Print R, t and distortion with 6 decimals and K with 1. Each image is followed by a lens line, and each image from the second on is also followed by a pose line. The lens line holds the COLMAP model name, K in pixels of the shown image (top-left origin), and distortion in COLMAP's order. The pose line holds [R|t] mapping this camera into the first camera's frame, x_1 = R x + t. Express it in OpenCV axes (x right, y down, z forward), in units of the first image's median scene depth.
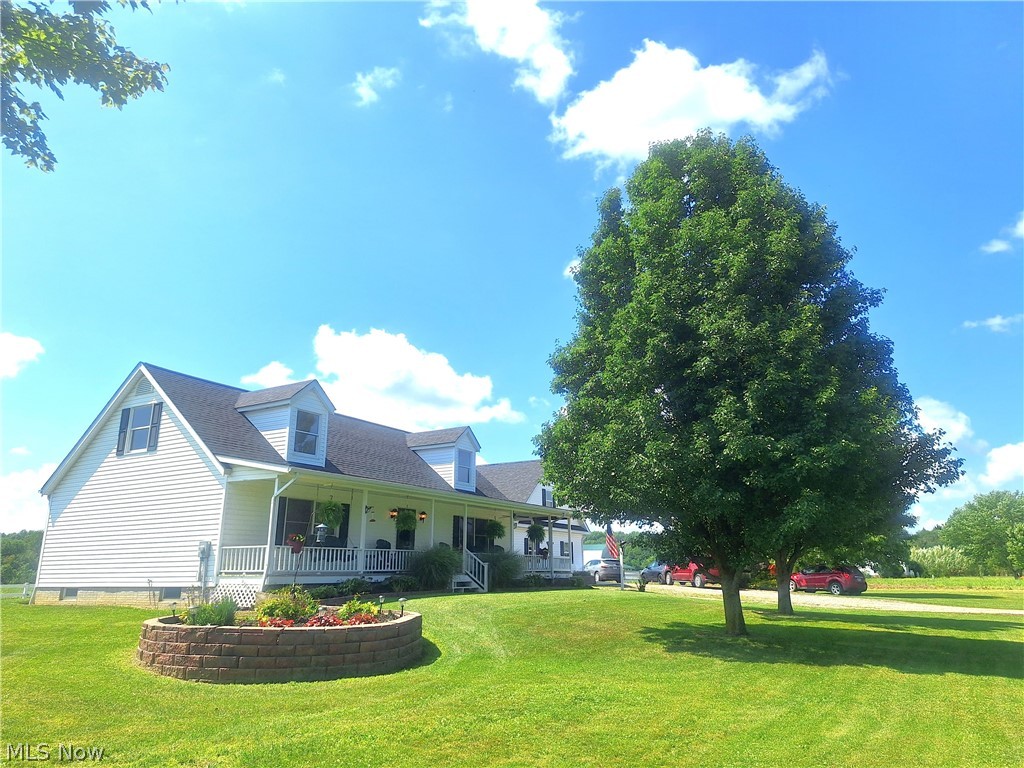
lens RADIAL K [[700.9, 0, 517.5], [0, 700.9, 385.4], [0, 0, 1]] dist [0.064852, -0.090546]
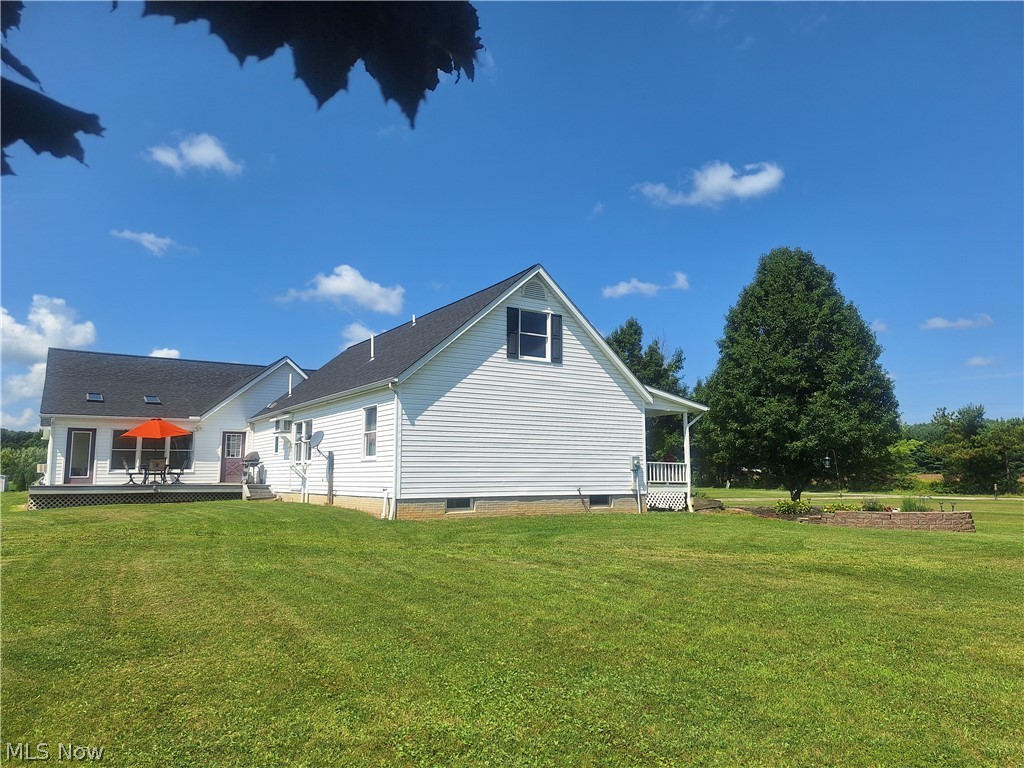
lens RADIAL K [[700.9, 0, 517.5], [0, 700.9, 385.4], [0, 0, 1]] dist [0.064852, -0.090546]
pose [[0.468625, 0.126008, 0.874364, -1.505881], [-0.228180, 0.973453, -0.017992, 0.164806], [-0.853419, -0.191081, 0.484936, 0.601971]]
